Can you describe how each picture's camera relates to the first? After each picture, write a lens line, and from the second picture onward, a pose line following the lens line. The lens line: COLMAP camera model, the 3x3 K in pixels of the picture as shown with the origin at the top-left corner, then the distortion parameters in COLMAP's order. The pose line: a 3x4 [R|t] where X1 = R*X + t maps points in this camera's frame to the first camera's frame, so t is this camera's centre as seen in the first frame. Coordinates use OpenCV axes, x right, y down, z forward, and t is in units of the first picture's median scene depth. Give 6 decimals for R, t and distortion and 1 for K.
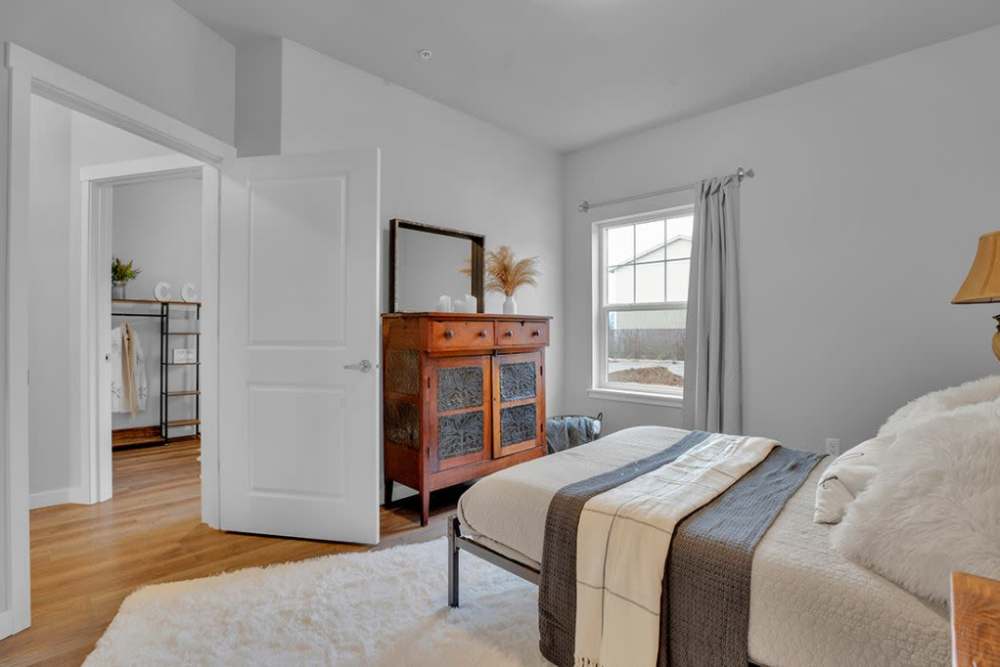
lens RADIAL K [[472.4, 0, 498.2], [0, 472.4, 336.9], [0, 0, 1]] dist [-0.028892, 0.000626]
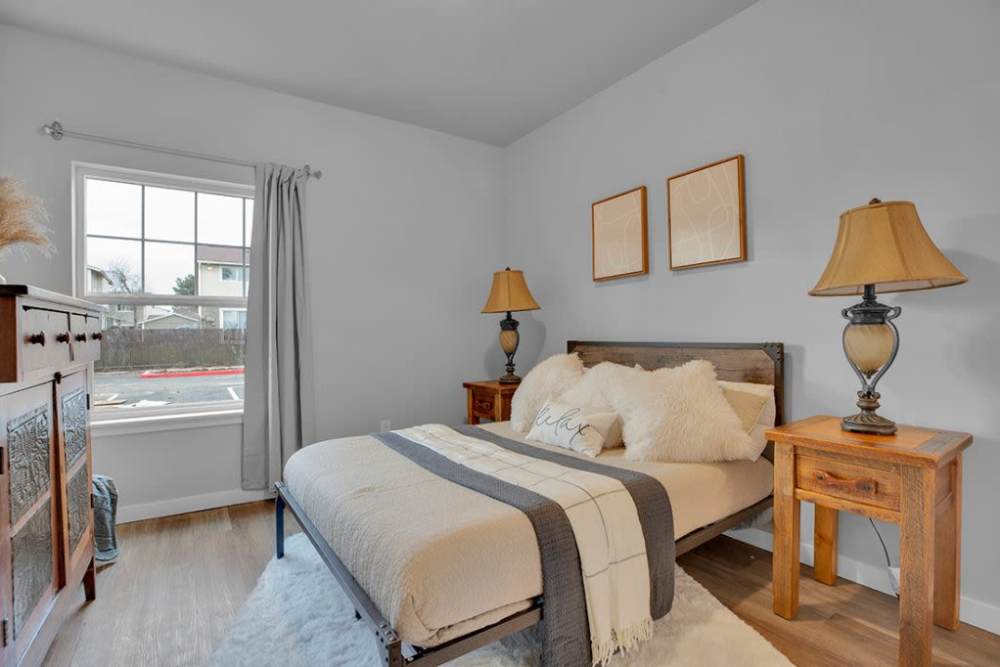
lens RADIAL K [[476.2, 0, 498.3], [0, 476.2, 329.6], [0, 0, 1]] dist [-0.023103, 0.000163]
pose [[0.225822, 0.002457, 0.974165, -0.351818], [0.011755, 0.999917, -0.005247, -0.007205], [-0.974098, 0.012636, 0.225775, 0.383550]]
